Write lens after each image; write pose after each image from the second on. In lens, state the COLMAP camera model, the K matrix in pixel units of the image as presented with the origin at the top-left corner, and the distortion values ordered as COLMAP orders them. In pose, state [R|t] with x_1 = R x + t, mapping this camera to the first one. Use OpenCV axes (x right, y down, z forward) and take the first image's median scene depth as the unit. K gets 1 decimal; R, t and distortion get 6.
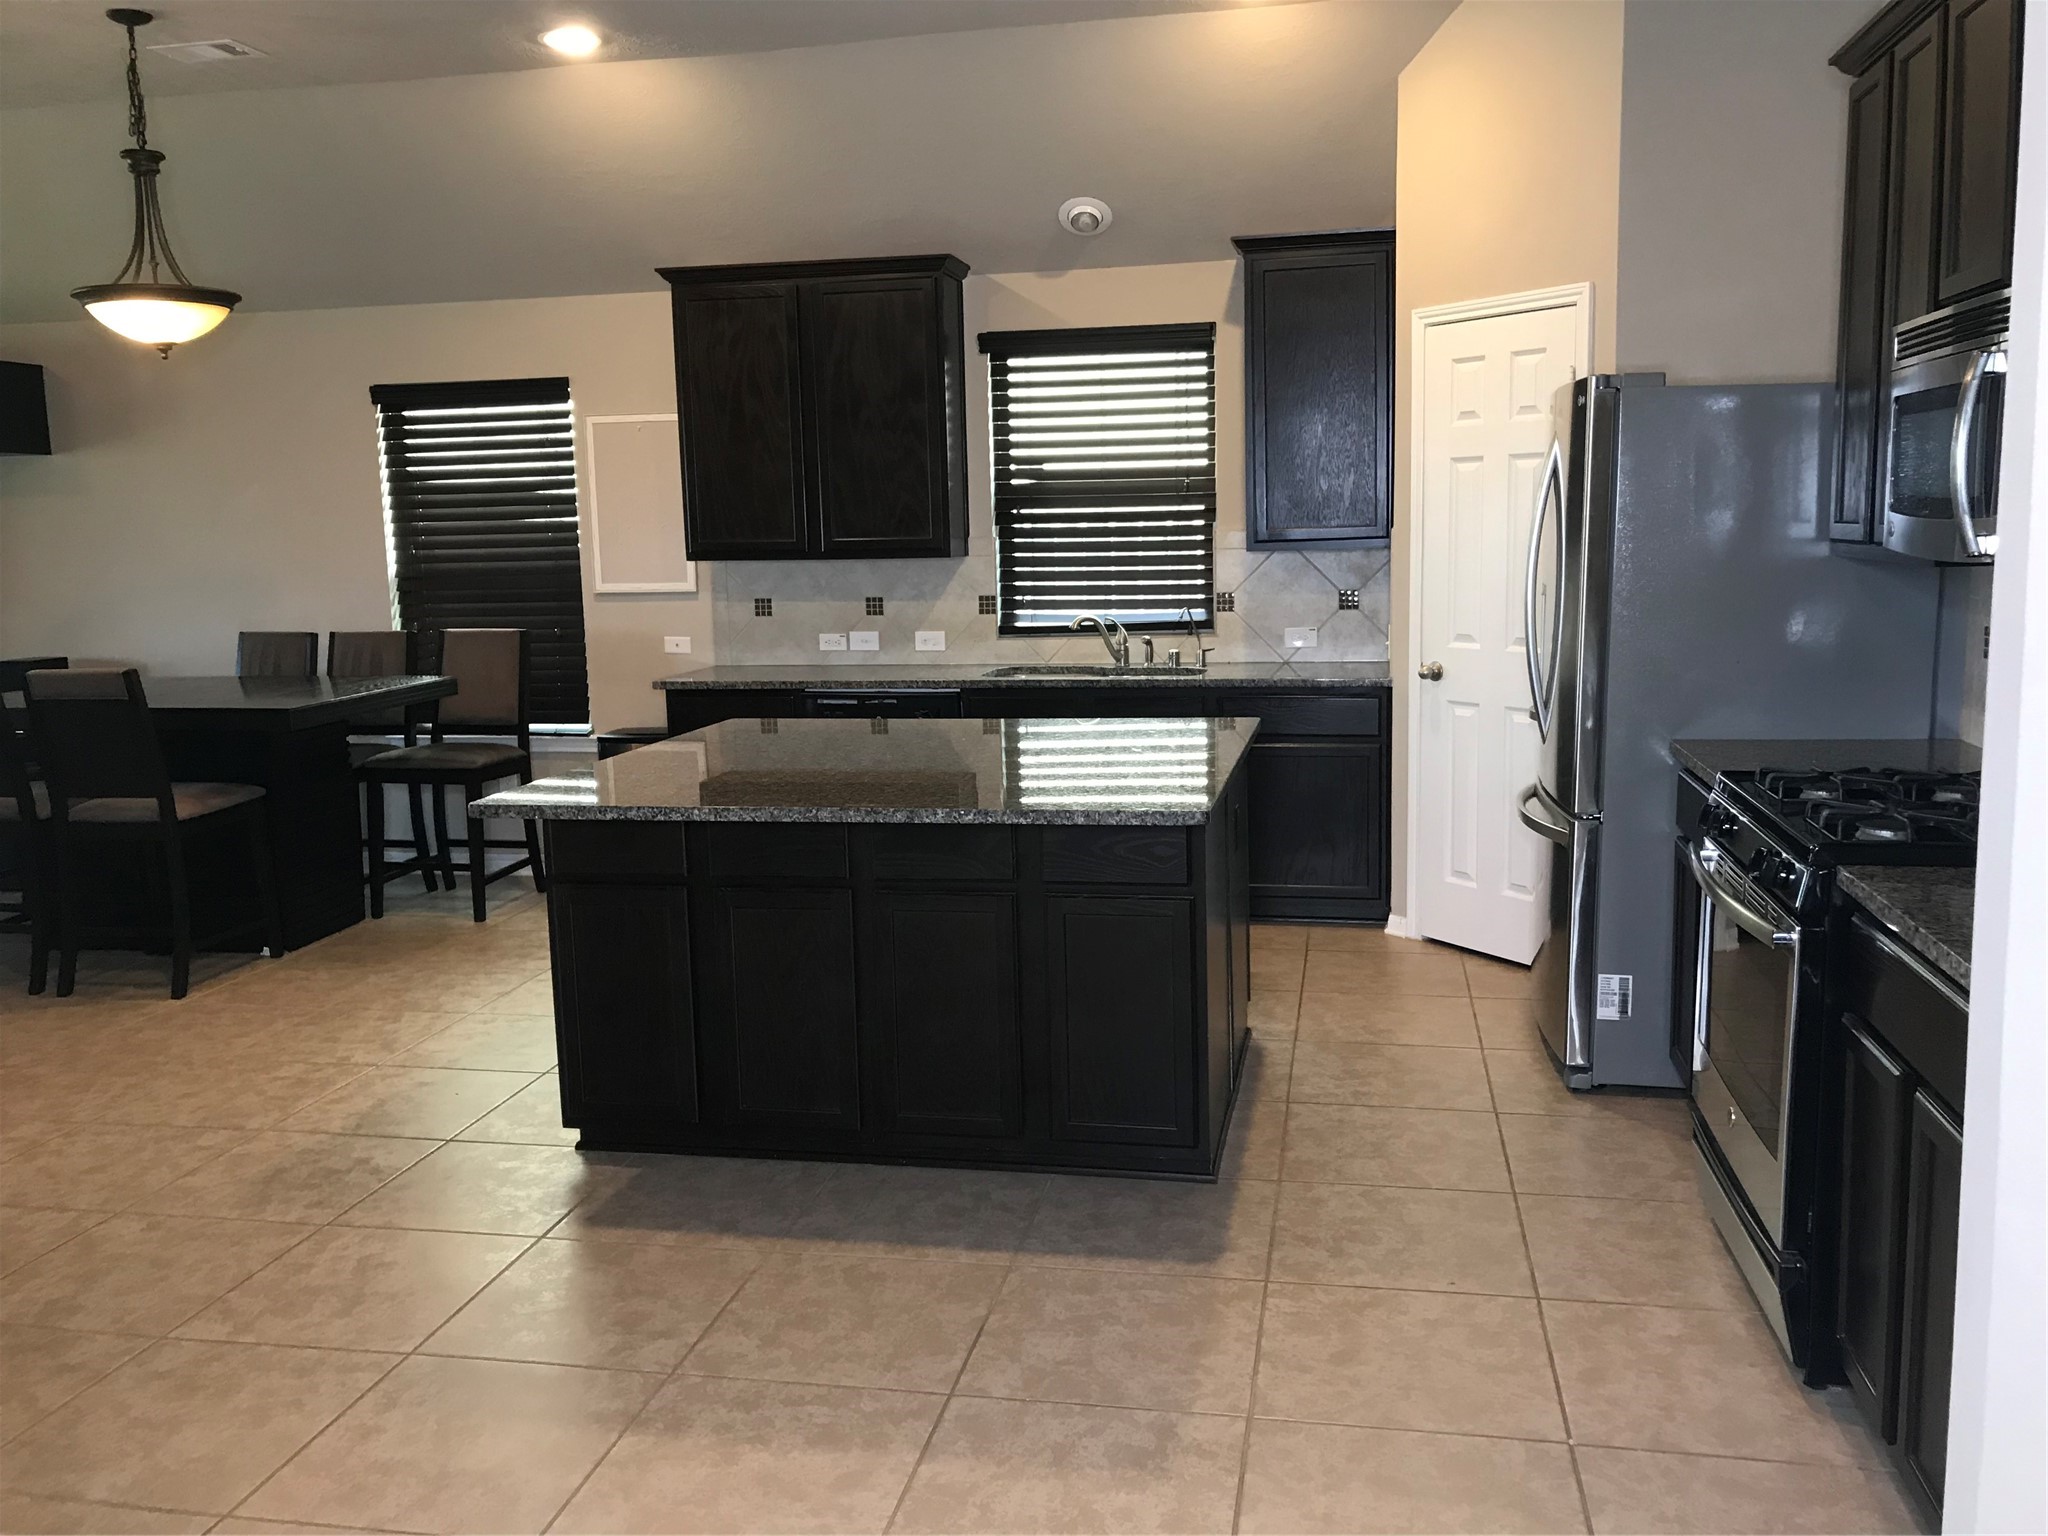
lens RADIAL K [[1684.7, 0, 1027.6], [0, 1684.7, 765.1], [0, 0, 1]] dist [0.025052, -0.002841]
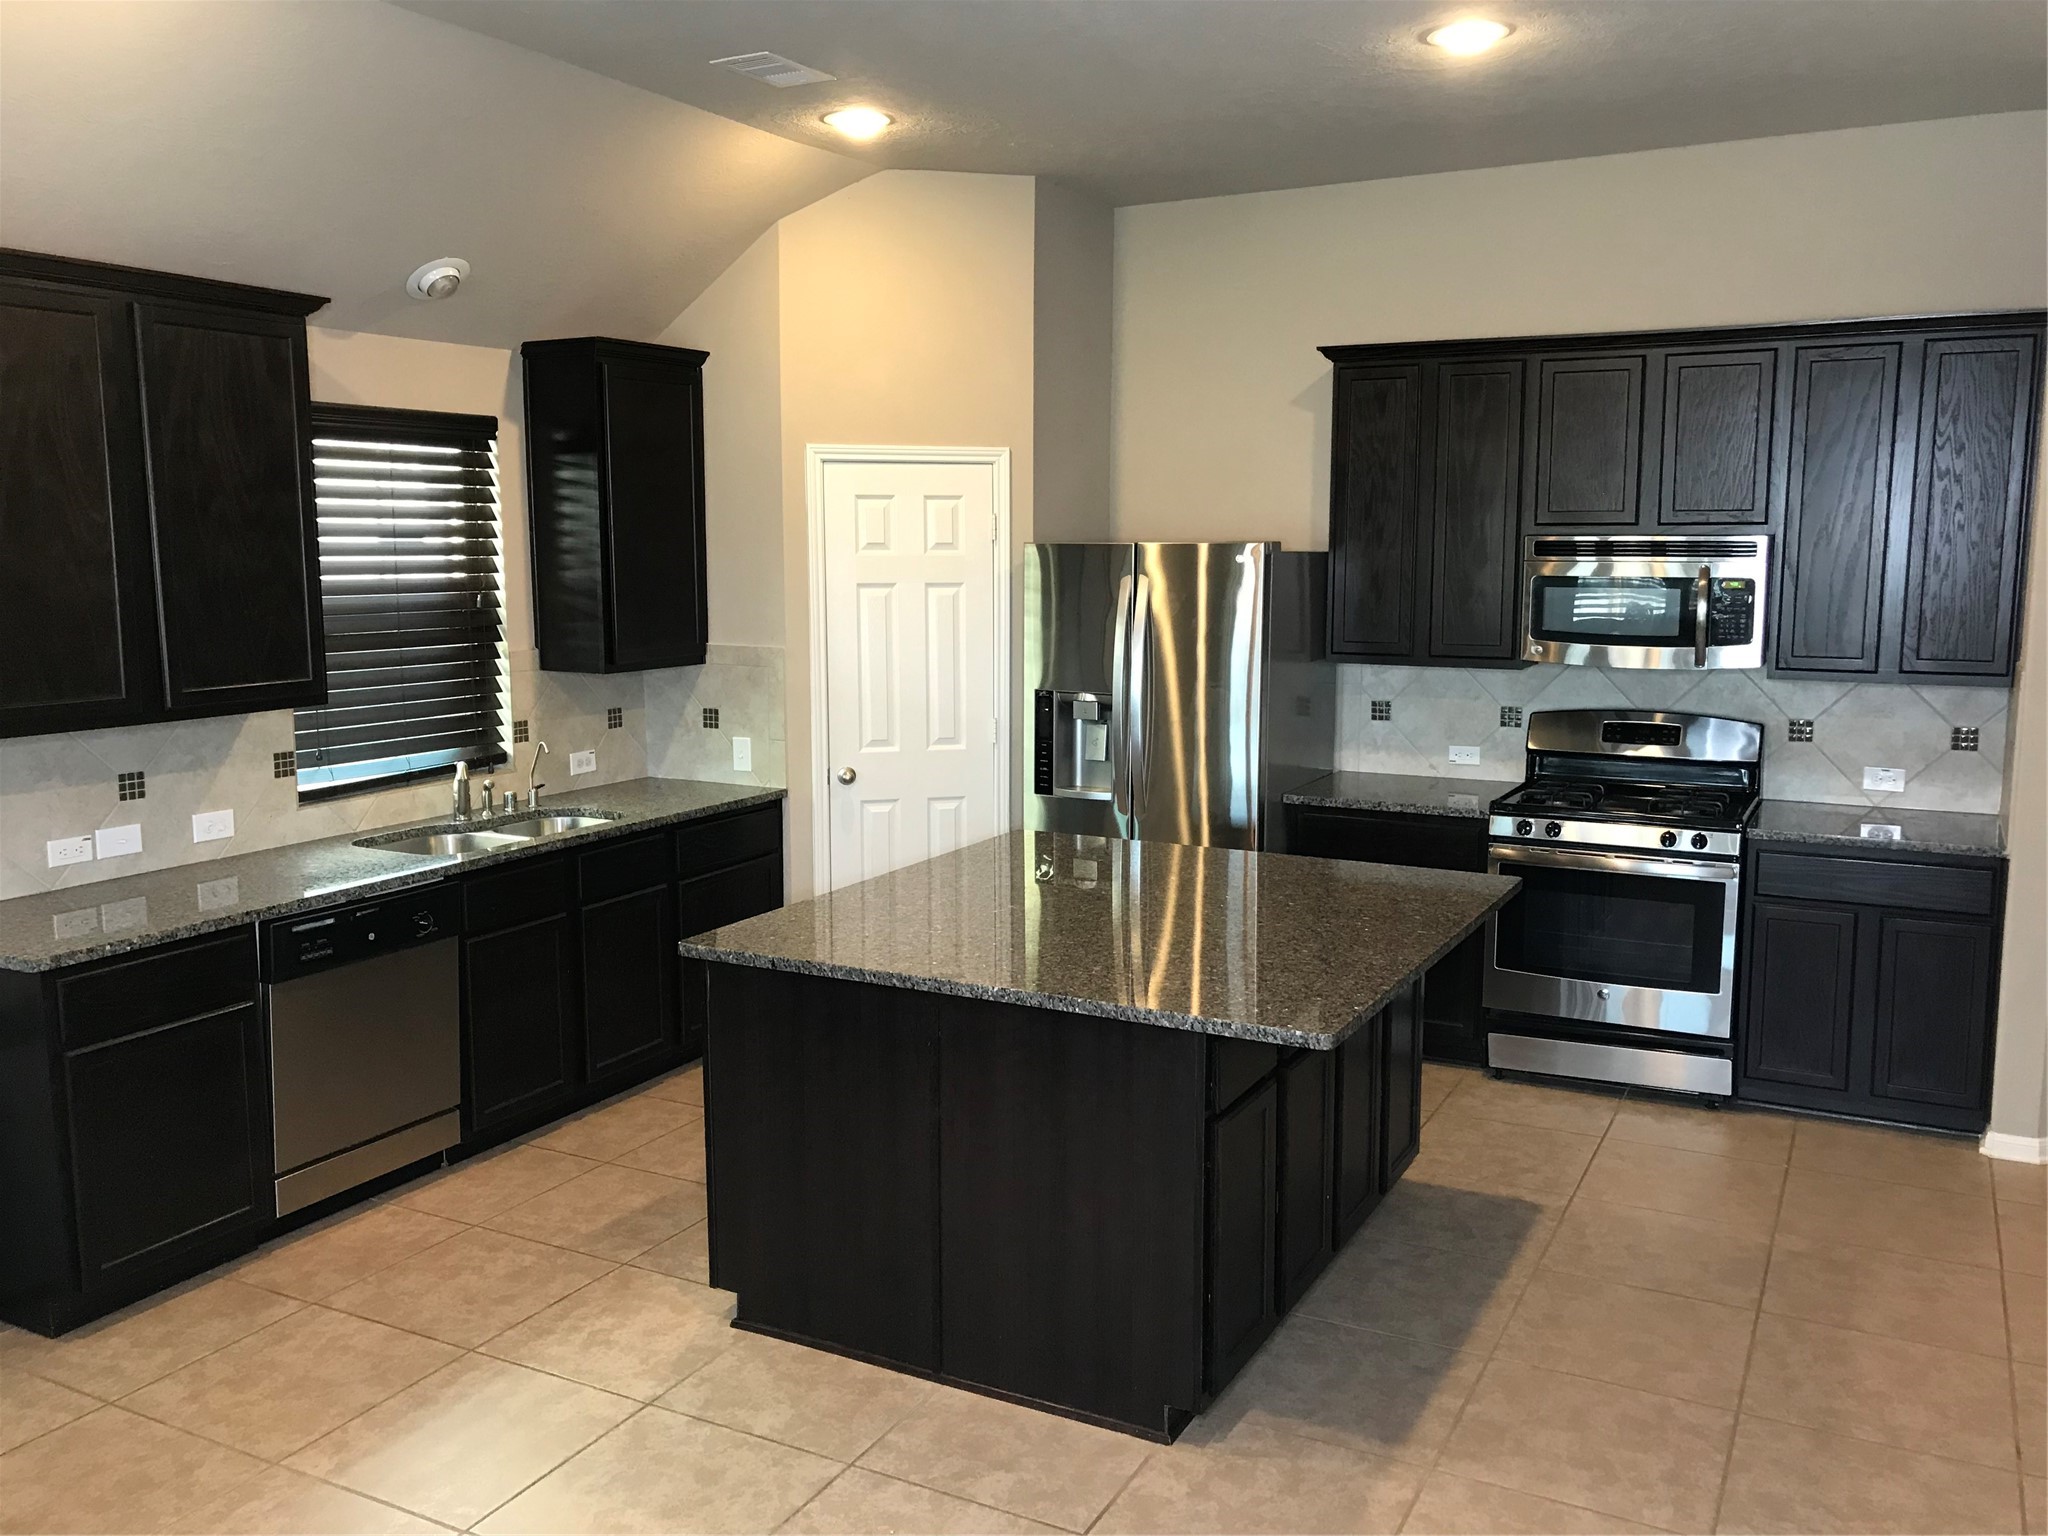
lens RADIAL K [[1692.6, 0, 1028.0], [0, 1692.6, 750.8], [0, 0, 1]] dist [0.019002, 0.004356]
pose [[0.281775, -0.100346, 0.954219, -0.785264], [0.133739, 0.988915, 0.064503, -0.130120], [-0.950114, 0.109441, 0.292072, 0.586719]]
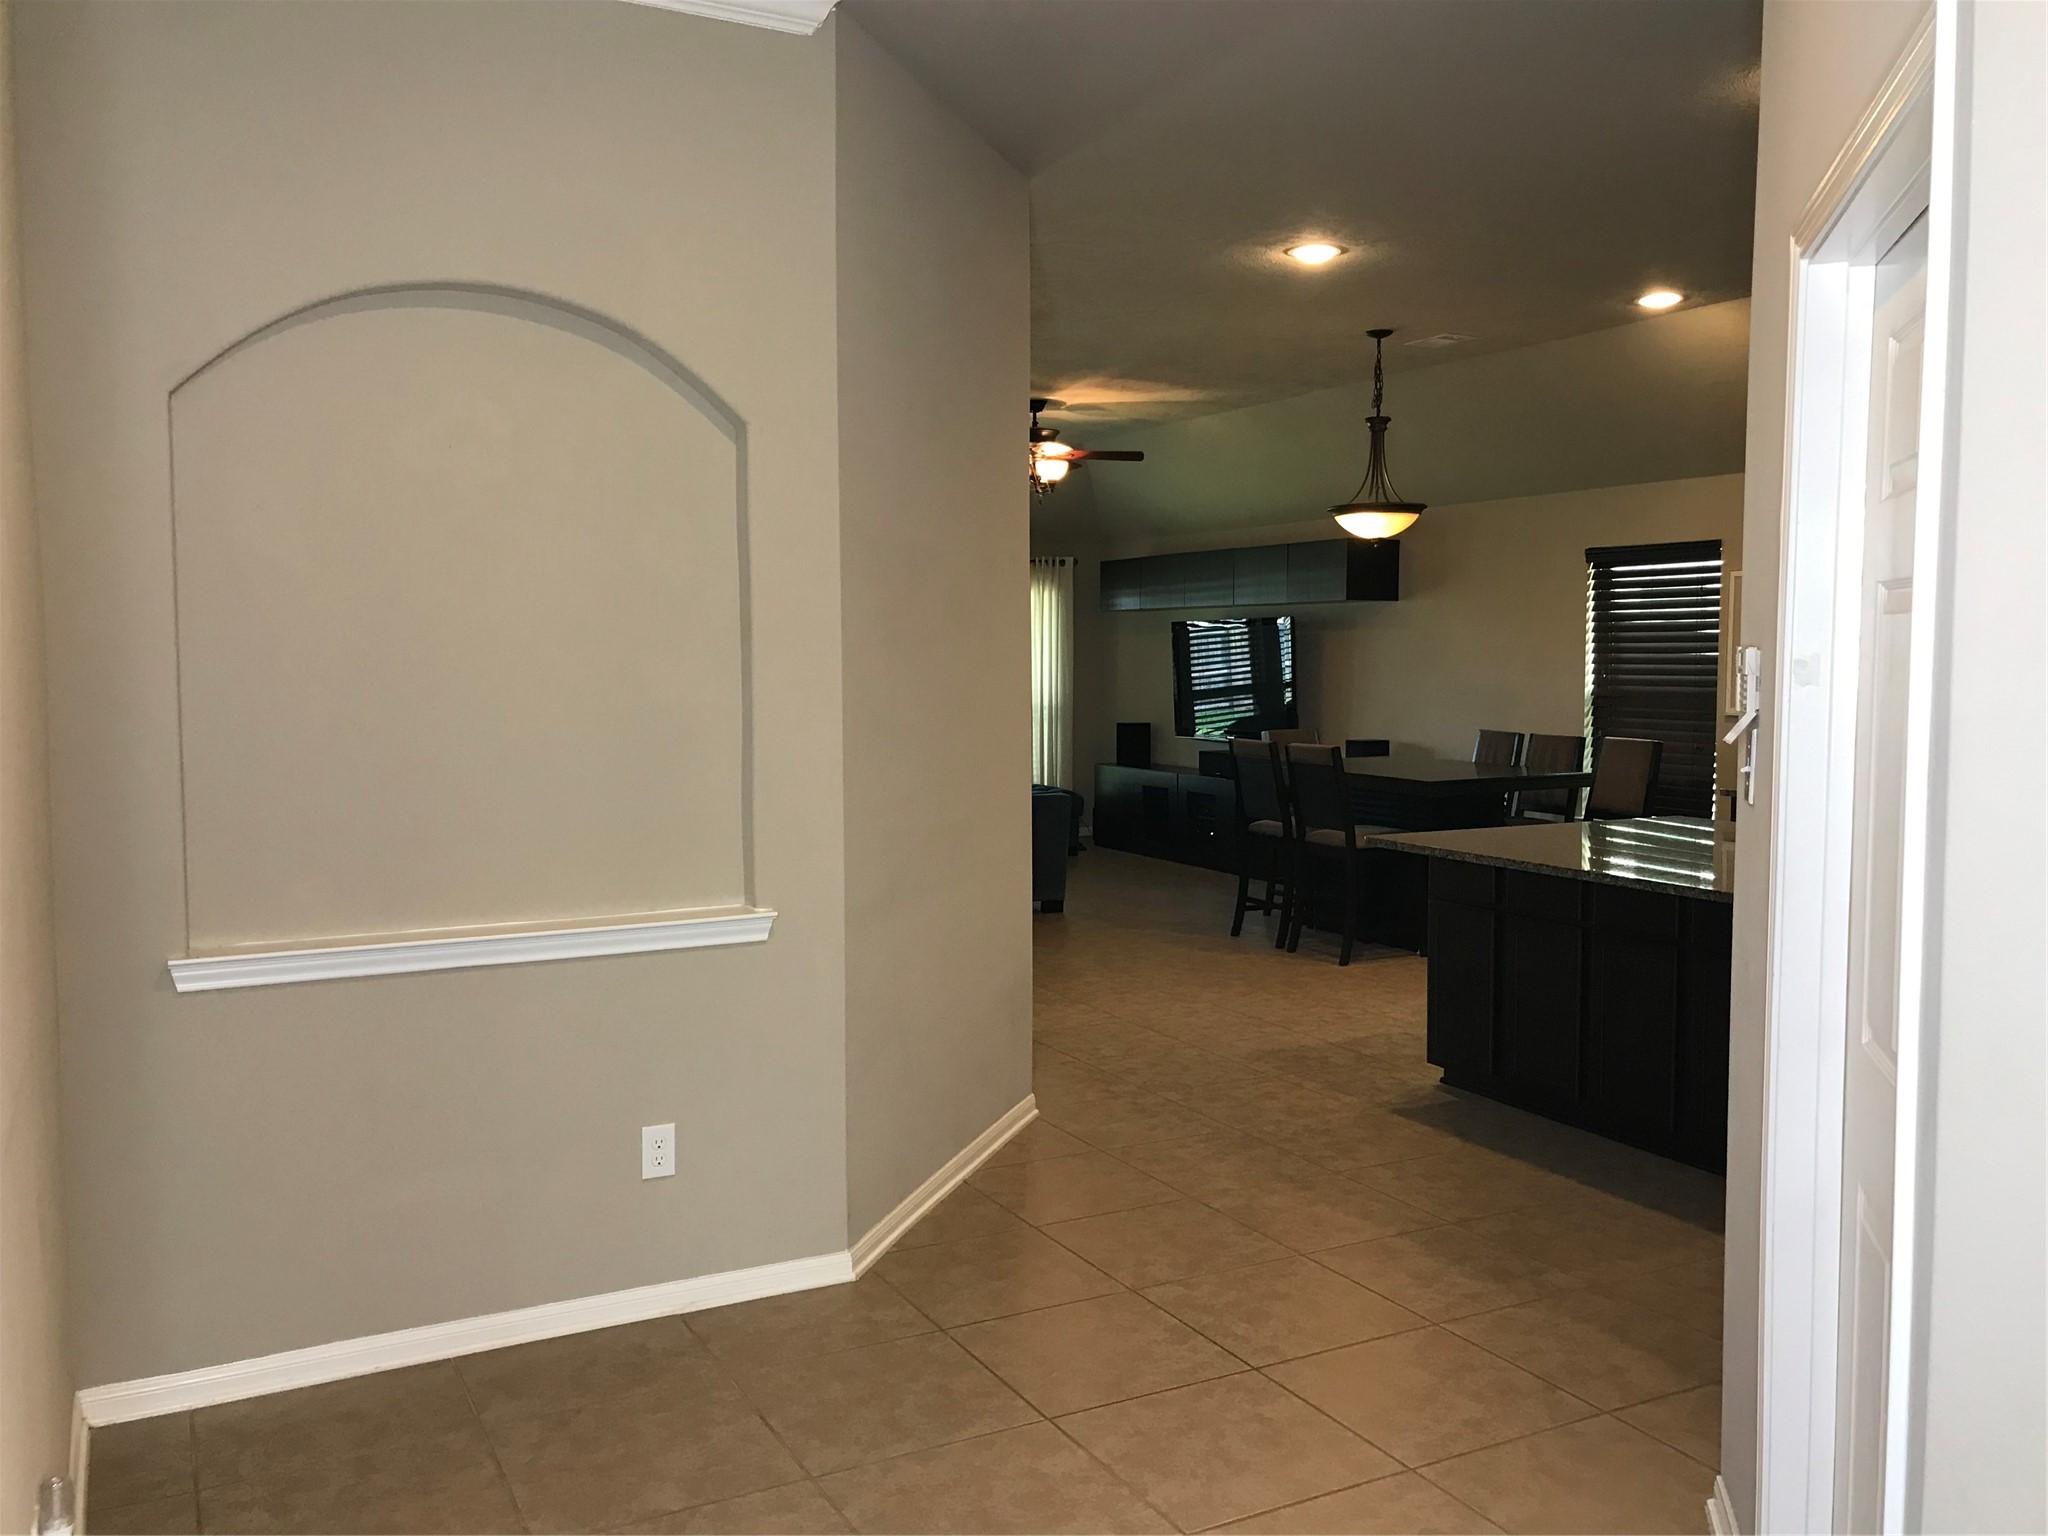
lens RADIAL K [[1684.7, 0, 1027.6], [0, 1684.7, 765.1], [0, 0, 1]] dist [0.025052, -0.002841]
pose [[0.630108, 0.077605, -0.772620, 0.471721], [-0.126839, 0.991916, -0.003810, 0.001700], [0.766078, 0.100399, 0.634857, -0.186477]]
